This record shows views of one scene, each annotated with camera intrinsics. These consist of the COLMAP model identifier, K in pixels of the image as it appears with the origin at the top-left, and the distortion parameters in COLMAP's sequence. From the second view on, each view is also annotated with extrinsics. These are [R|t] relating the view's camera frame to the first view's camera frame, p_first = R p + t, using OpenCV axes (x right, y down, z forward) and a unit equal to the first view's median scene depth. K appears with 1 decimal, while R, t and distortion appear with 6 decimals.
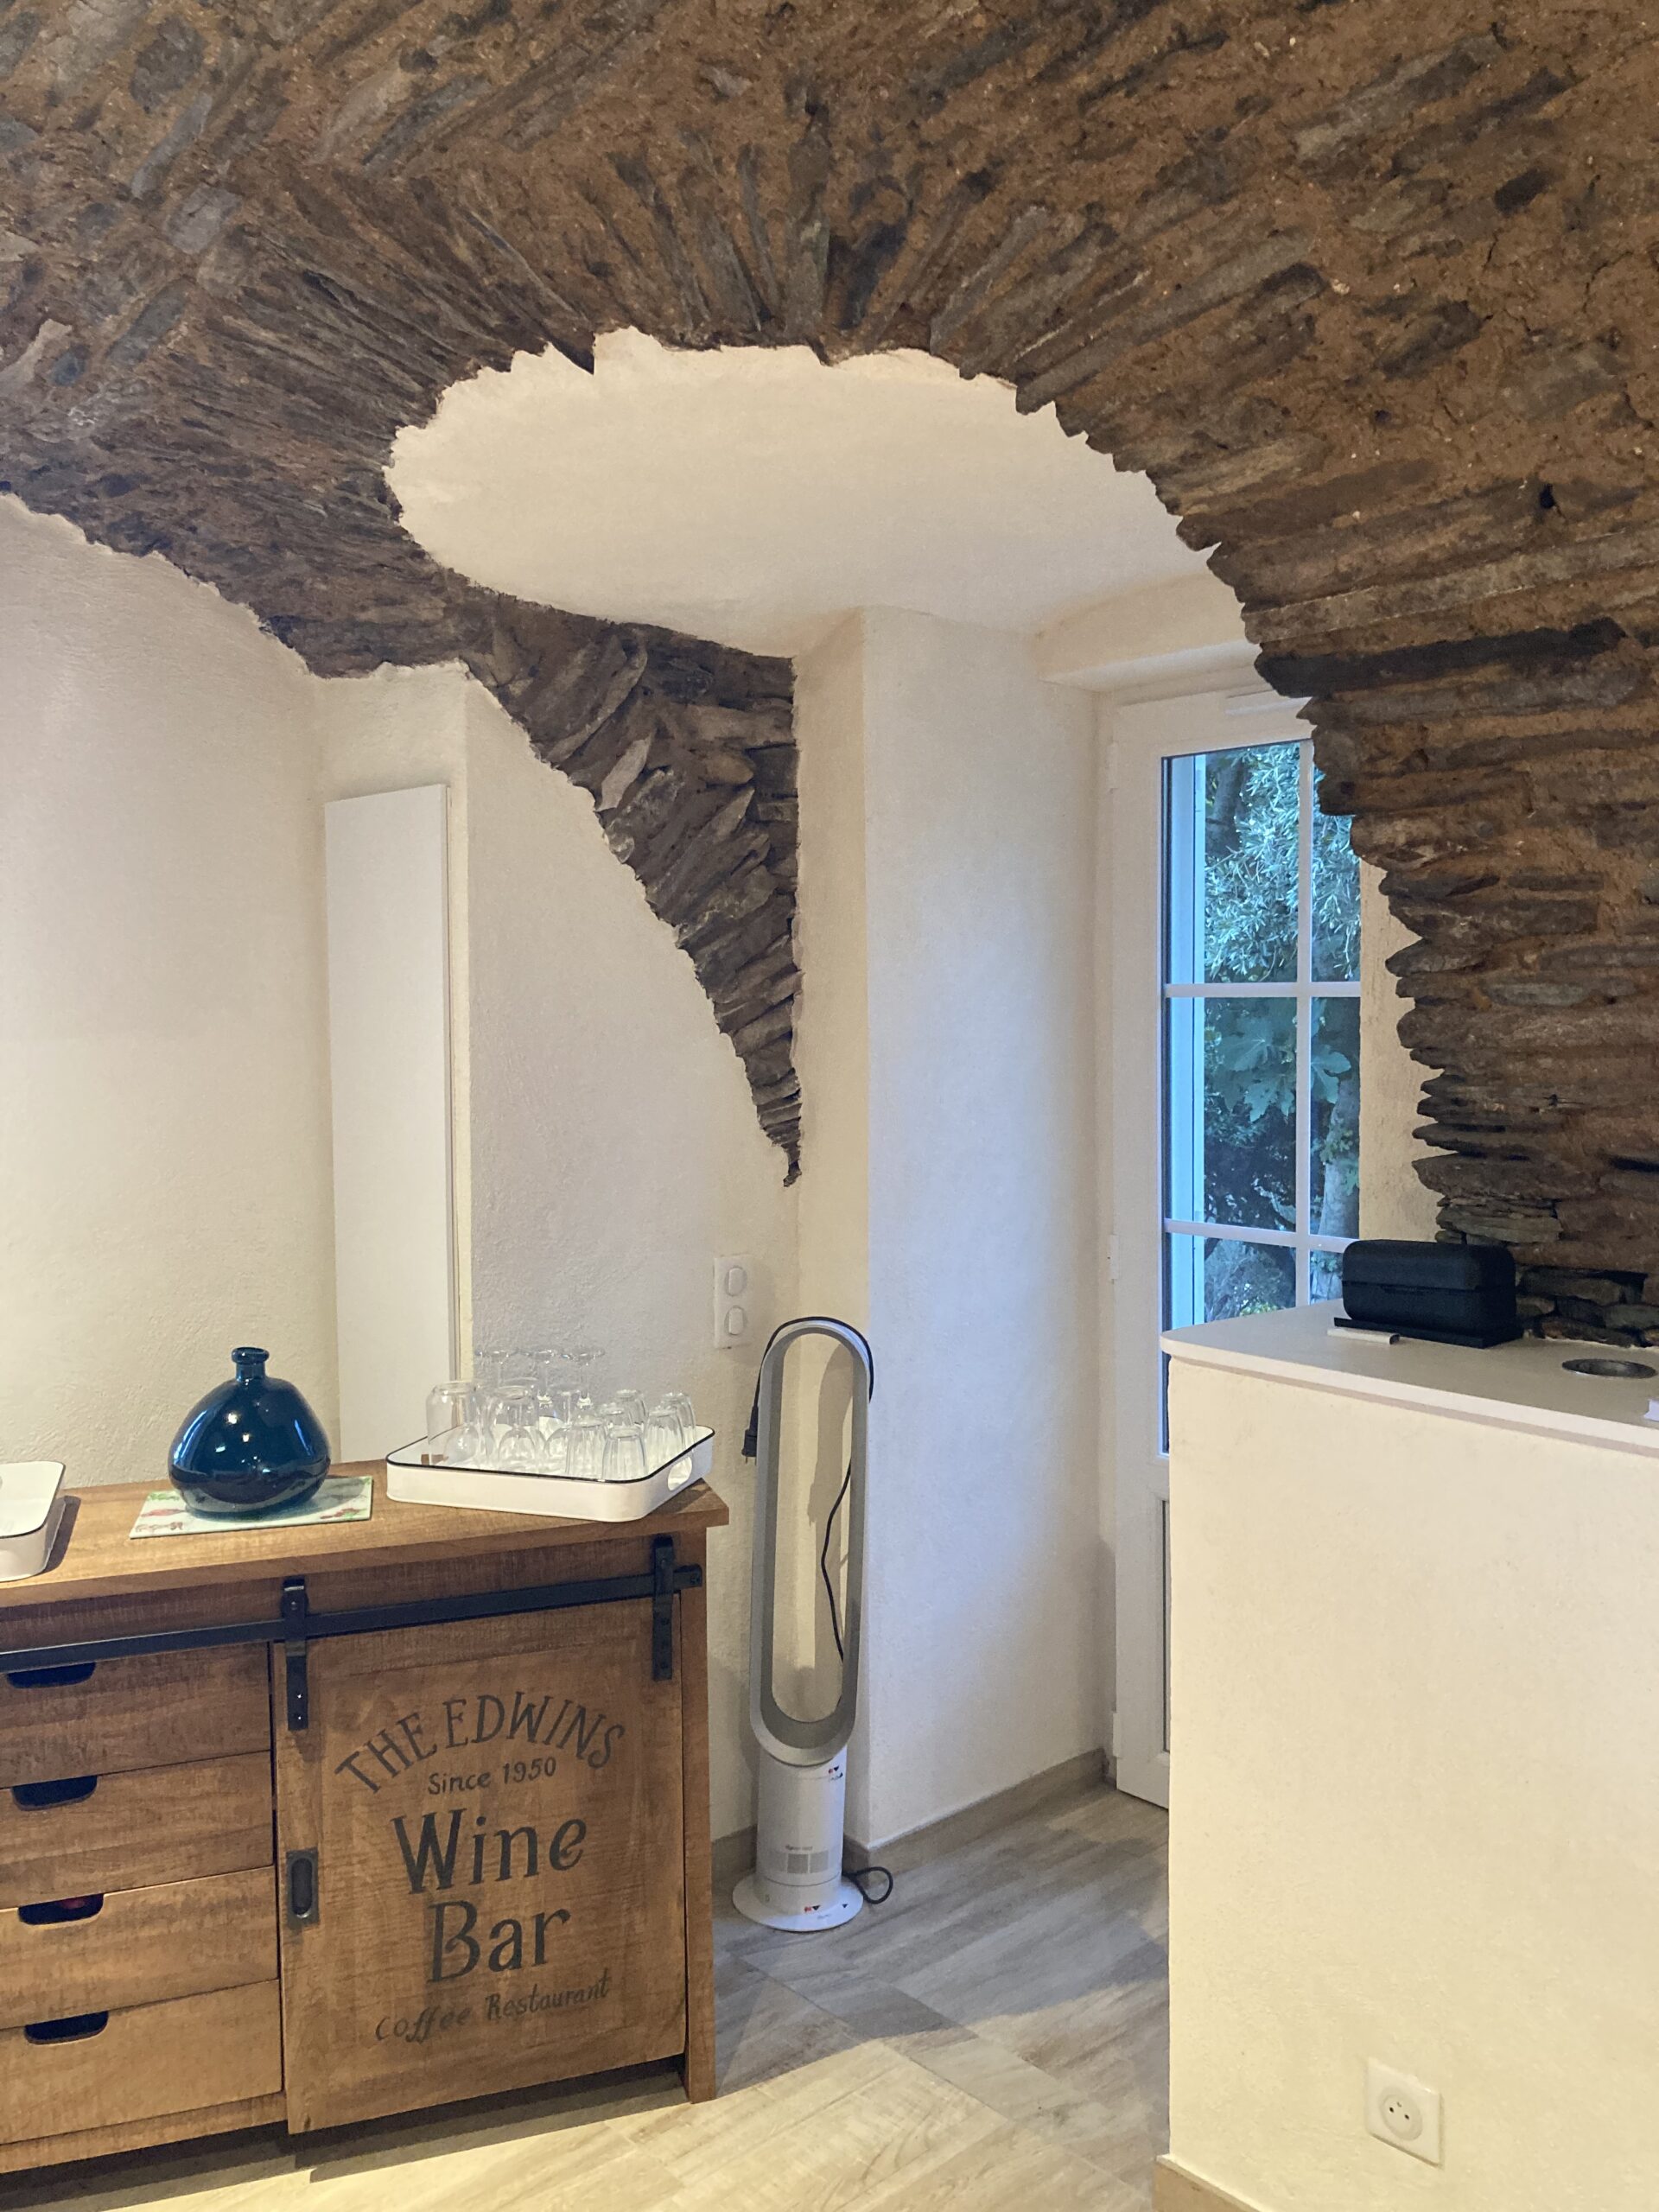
lens RADIAL K [[1777.2, 0, 826.1], [0, 1777.2, 1106.7], [0, 0, 1]] dist [0.023401, 0.007827]
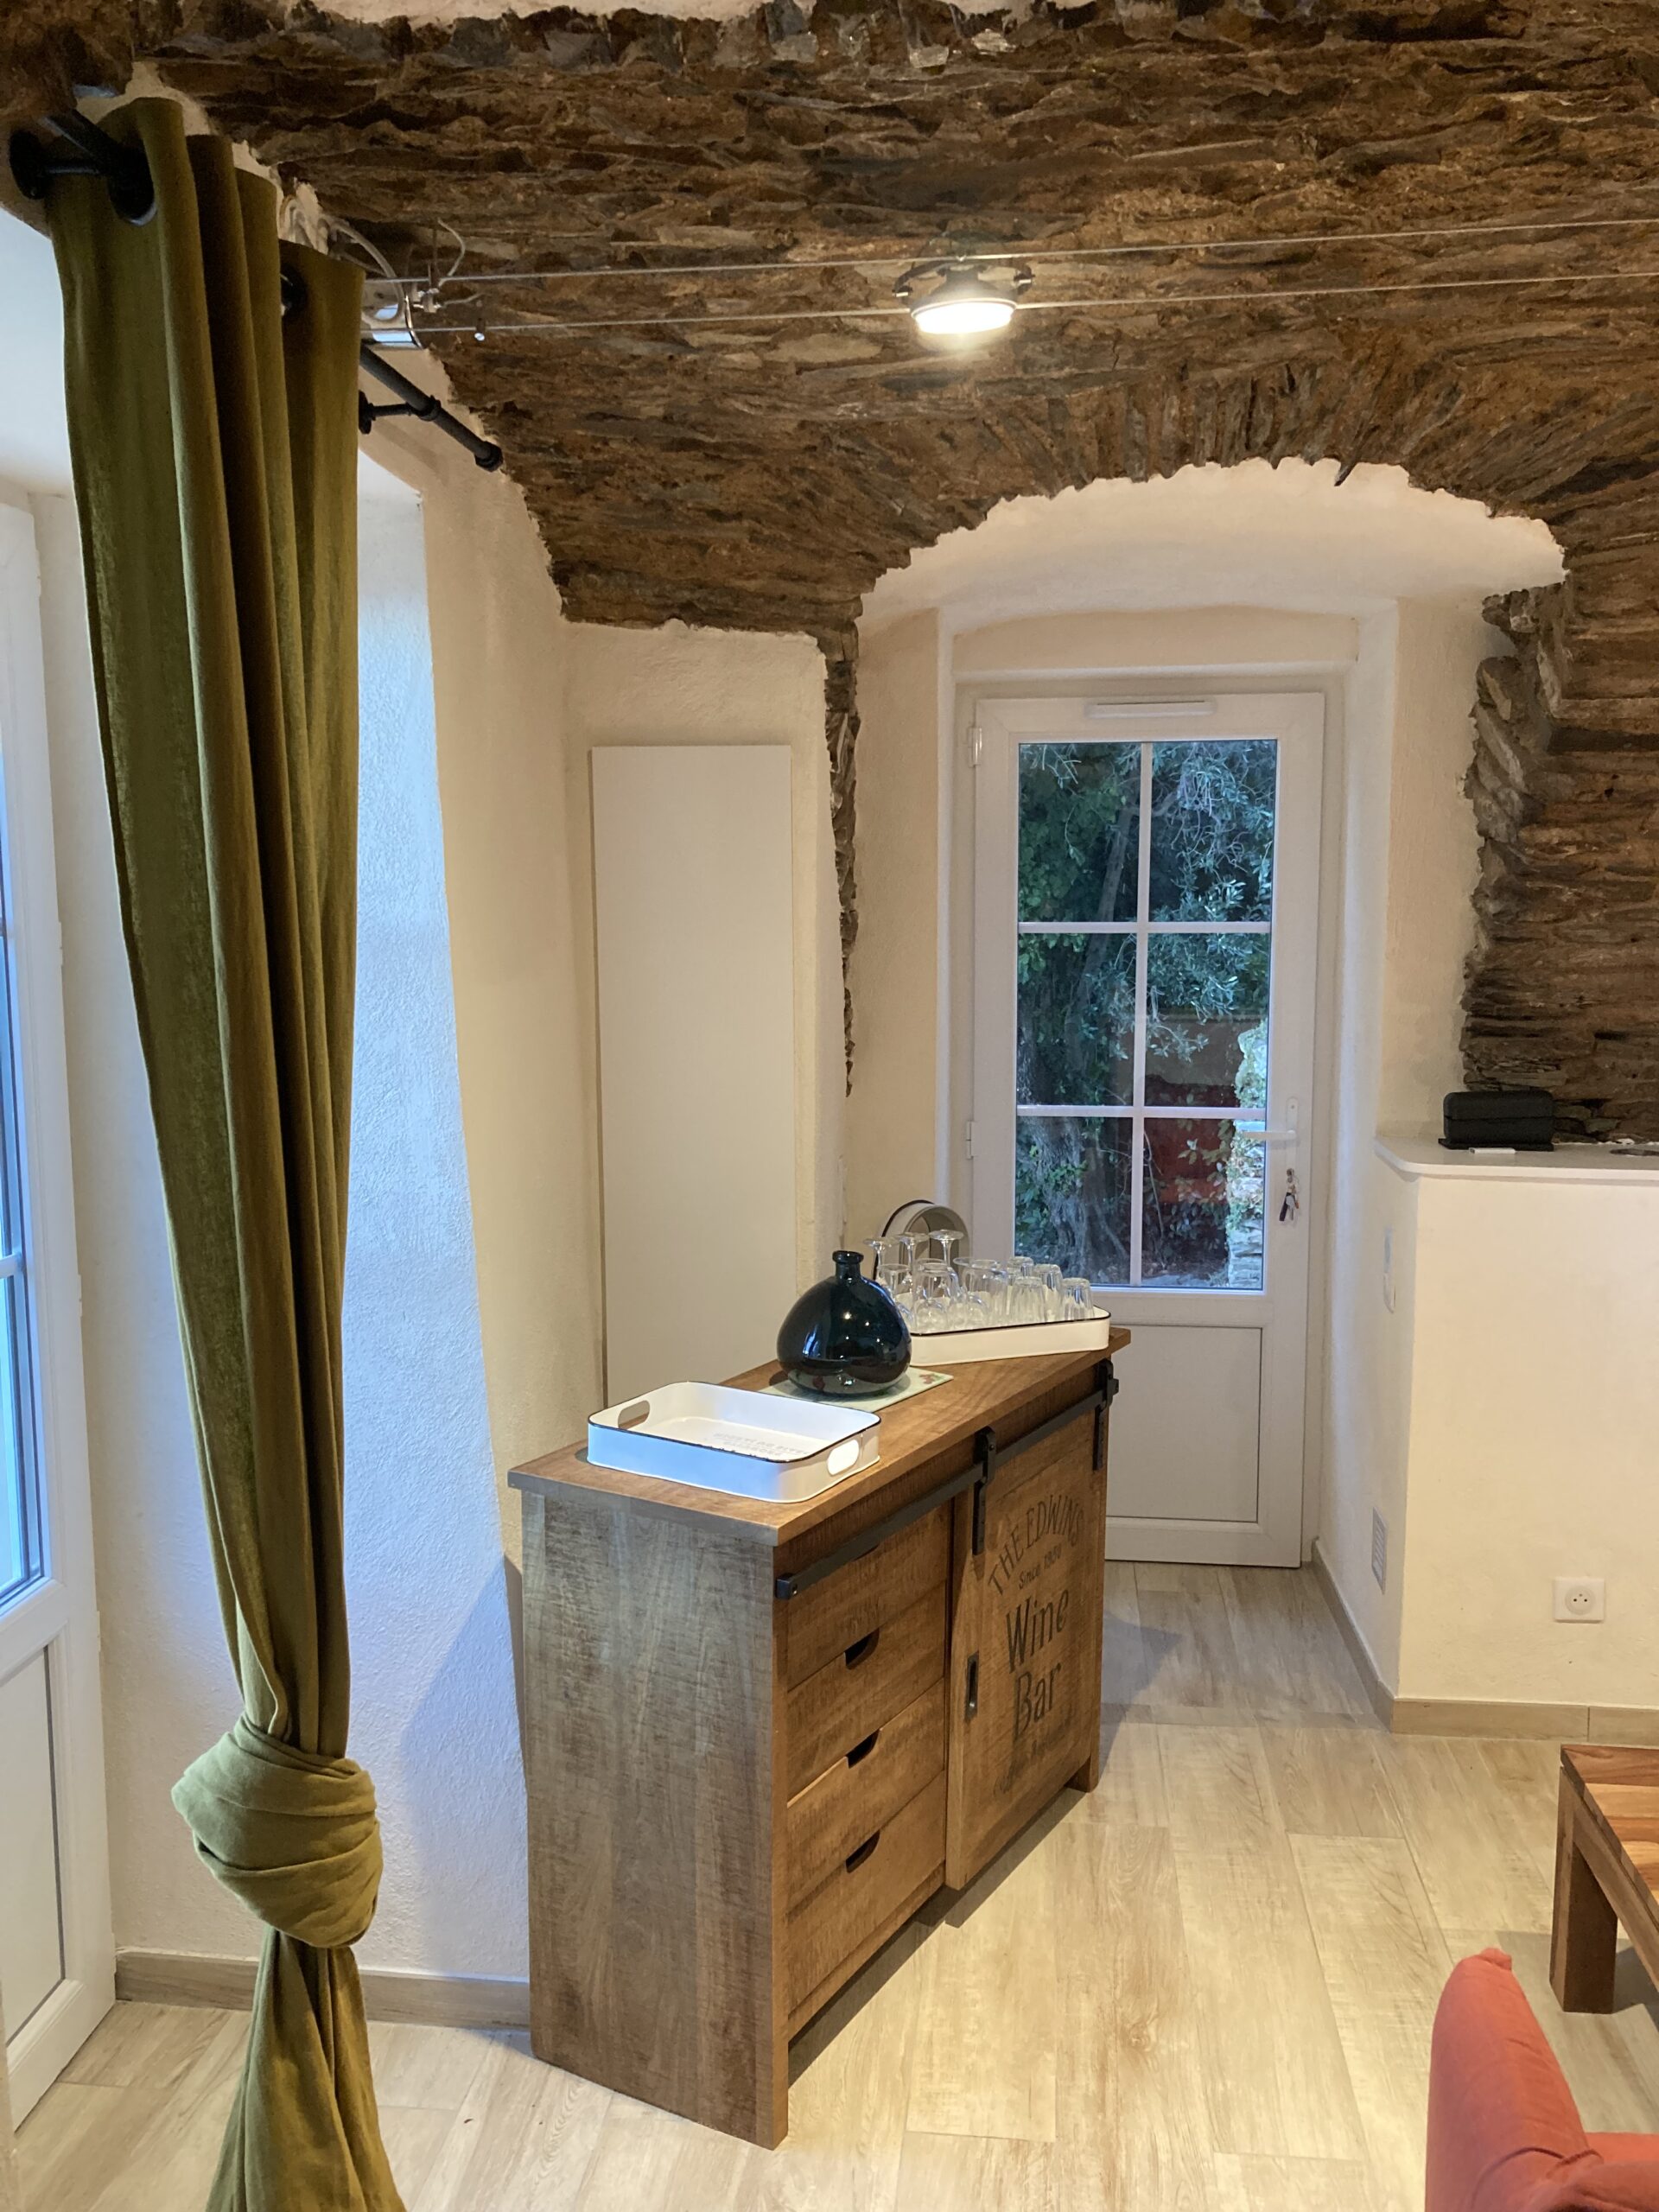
lens RADIAL K [[1777.2, 0, 826.1], [0, 1777.2, 1106.7], [0, 0, 1]] dist [0.023401, 0.007827]
pose [[0.761238, -0.063654, 0.645341, -1.216459], [0.036310, 0.997793, 0.055587, -0.021532], [-0.647455, -0.018883, 0.761870, 0.177248]]
